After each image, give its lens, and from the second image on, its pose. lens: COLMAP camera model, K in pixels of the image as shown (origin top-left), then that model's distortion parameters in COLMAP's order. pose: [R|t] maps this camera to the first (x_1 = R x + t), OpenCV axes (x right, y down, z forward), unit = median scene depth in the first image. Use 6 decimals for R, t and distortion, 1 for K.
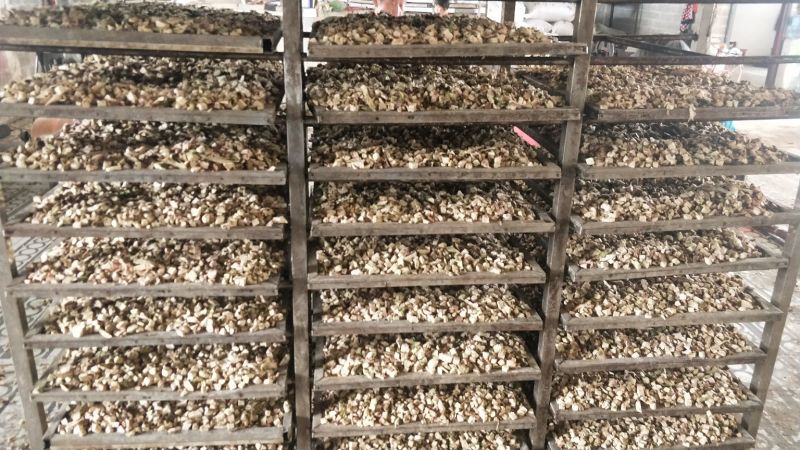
lens RADIAL K [[629.6, 0, 395.3], [0, 629.6, 225.7], [0, 0, 1]] dist [0.023769, -0.062543]
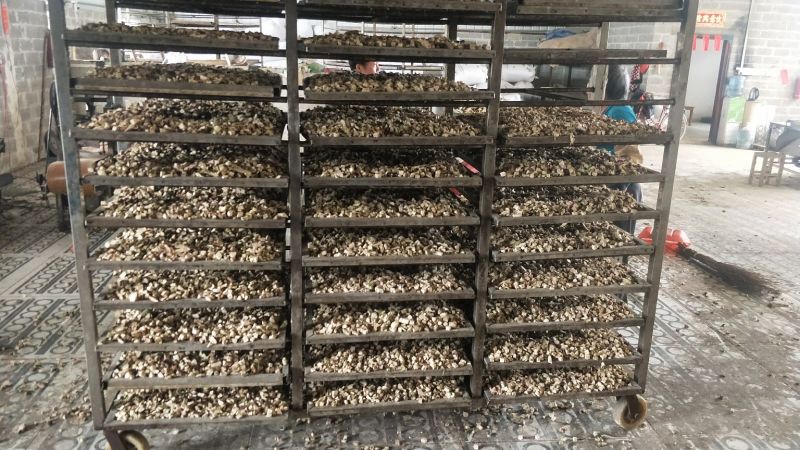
lens RADIAL K [[629.6, 0, 397.0], [0, 629.6, 225.5], [0, 0, 1]] dist [0.023769, -0.062543]
pose [[0.999160, -0.007645, 0.040252, 0.012854], [0.011248, 0.995874, -0.090051, 0.134344], [-0.039397, 0.090429, 0.995123, -0.374458]]
